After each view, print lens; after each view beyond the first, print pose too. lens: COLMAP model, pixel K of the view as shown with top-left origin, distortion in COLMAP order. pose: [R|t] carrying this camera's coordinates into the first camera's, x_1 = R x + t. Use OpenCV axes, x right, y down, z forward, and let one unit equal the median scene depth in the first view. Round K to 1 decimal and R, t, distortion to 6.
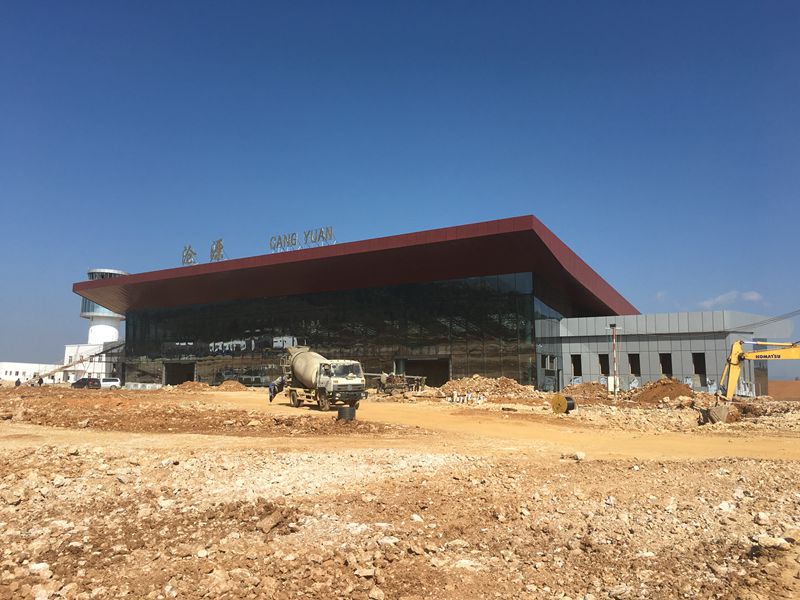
lens RADIAL K [[677.9, 0, 397.1], [0, 677.9, 298.0], [0, 0, 1]] dist [0.041382, -0.005646]
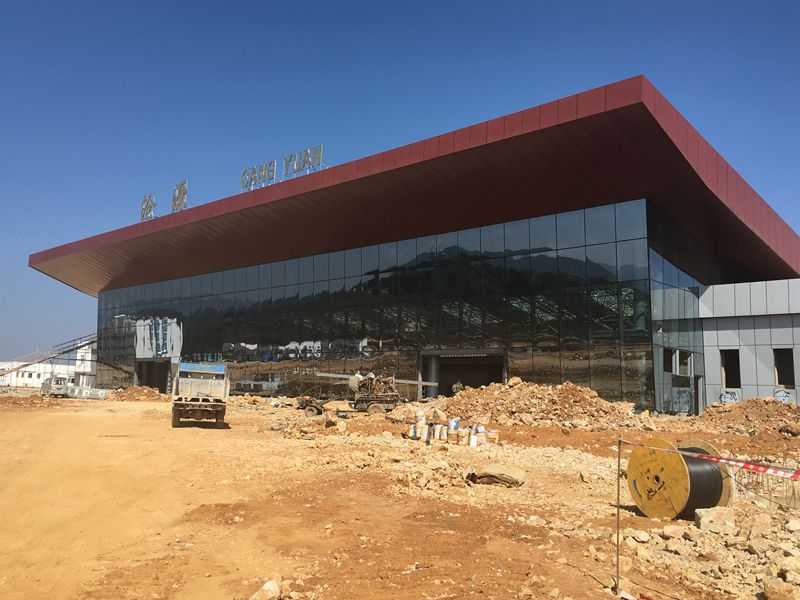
lens RADIAL K [[756.4, 0, 396.9], [0, 756.4, 300.0], [0, 0, 1]] dist [0.069380, 0.000000]
pose [[0.988348, 0.001243, -0.152208, 0.089189], [-0.001341, 0.999999, -0.000540, 0.043425], [0.152207, 0.000738, 0.988348, 0.337709]]
